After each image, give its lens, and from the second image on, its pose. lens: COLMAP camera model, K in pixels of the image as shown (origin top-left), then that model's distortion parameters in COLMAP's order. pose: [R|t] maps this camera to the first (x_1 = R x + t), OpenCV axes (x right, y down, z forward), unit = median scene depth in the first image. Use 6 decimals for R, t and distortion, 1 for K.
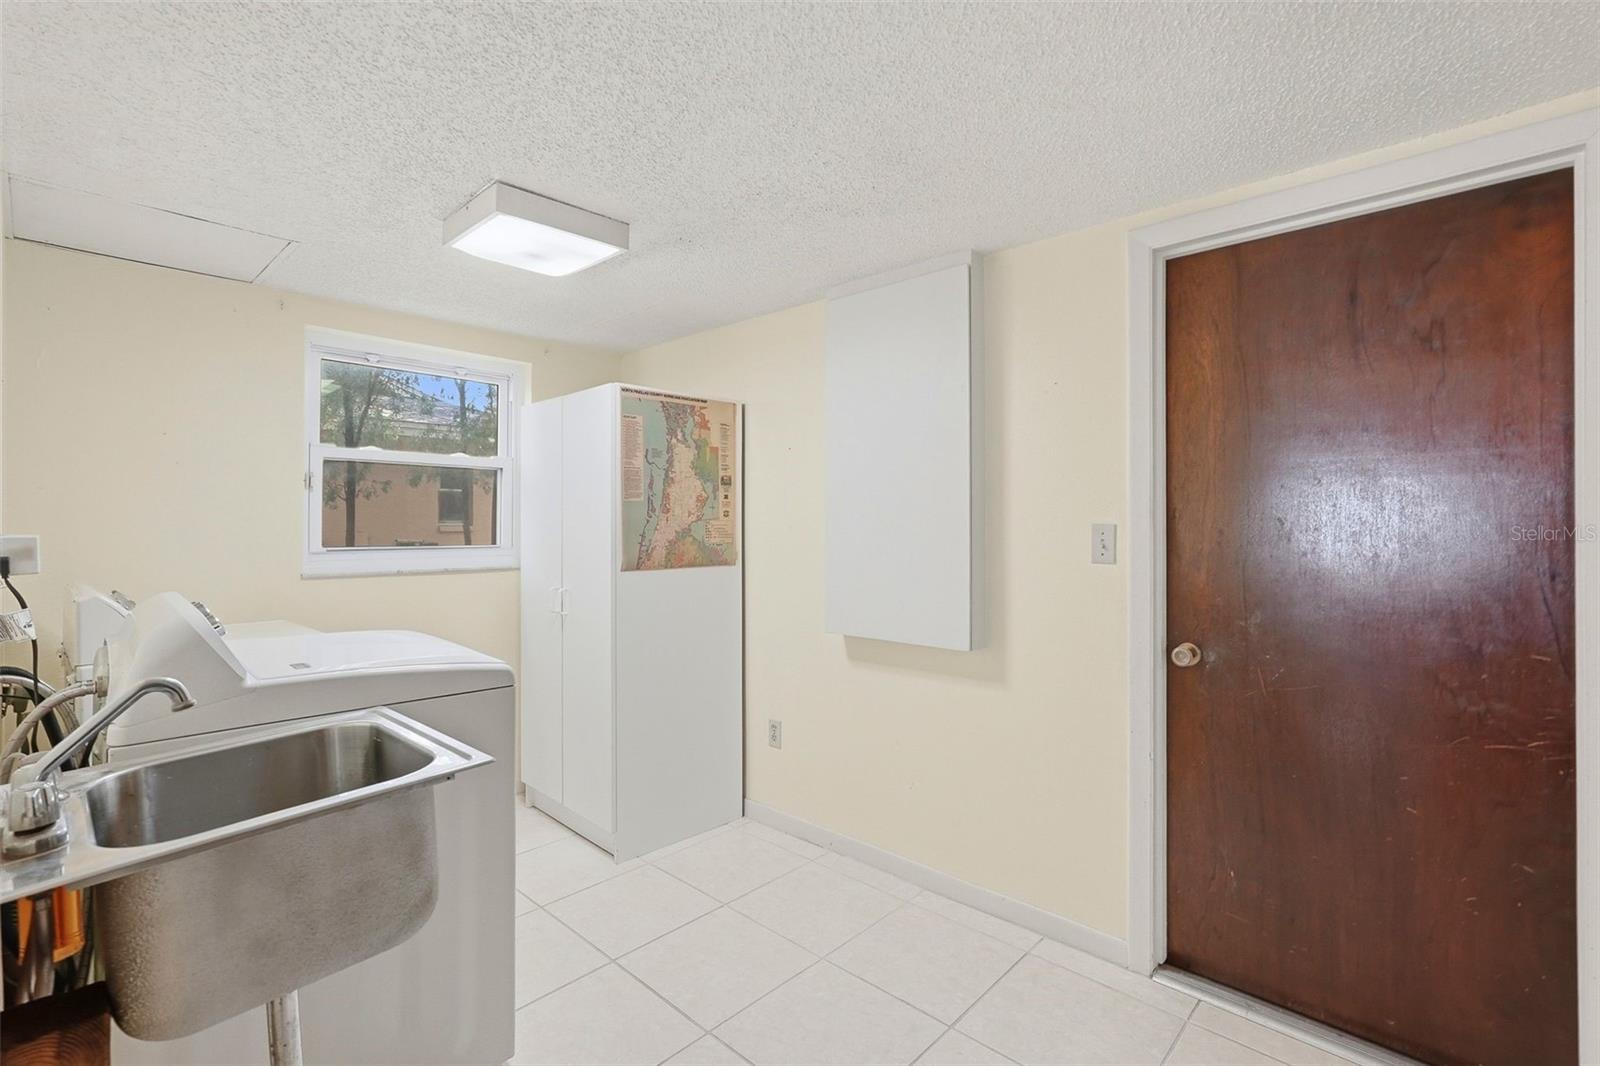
lens RADIAL K [[728.0, 0, 800.9], [0, 728.0, 528.2], [0, 0, 1]] dist [0.002004, 0.000467]
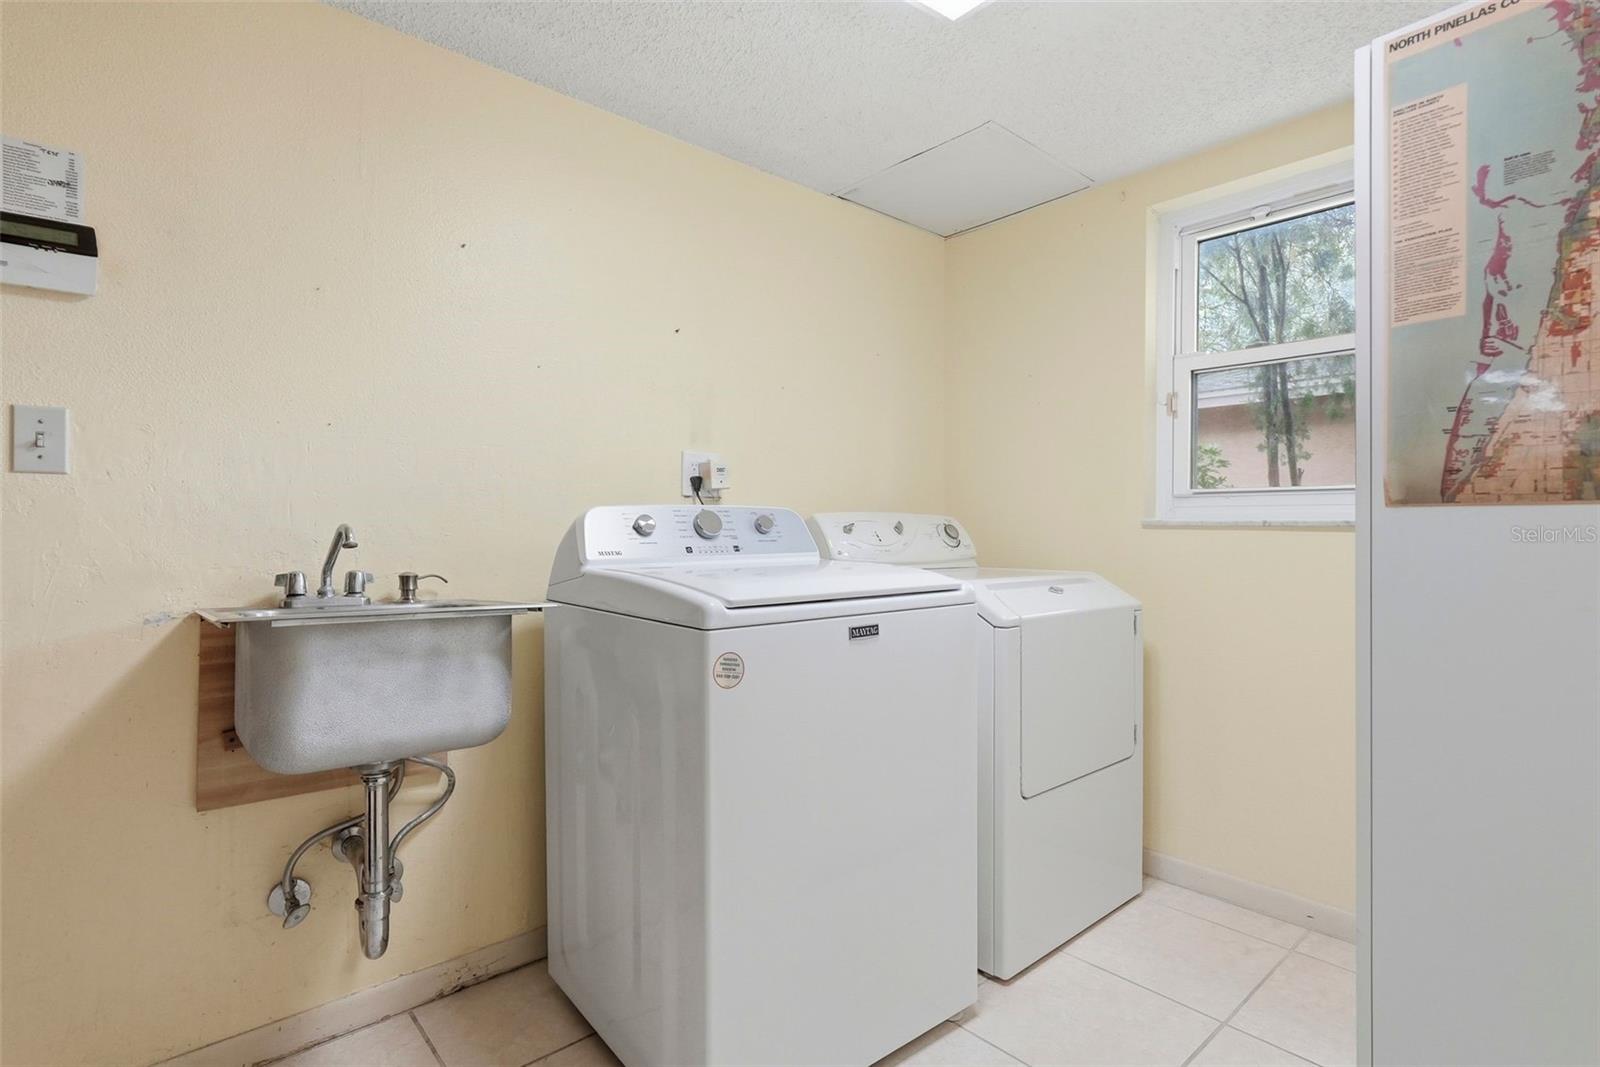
lens RADIAL K [[775.6, 0, 801.0], [0, 775.6, 530.7], [0, 0, 1]] dist [-0.000726, -0.000096]
pose [[-0.094232, 0.005712, -0.995534, 0.202127], [-0.003838, 0.999974, 0.006101, 0.069639], [0.995543, 0.004395, -0.094207, 0.700918]]
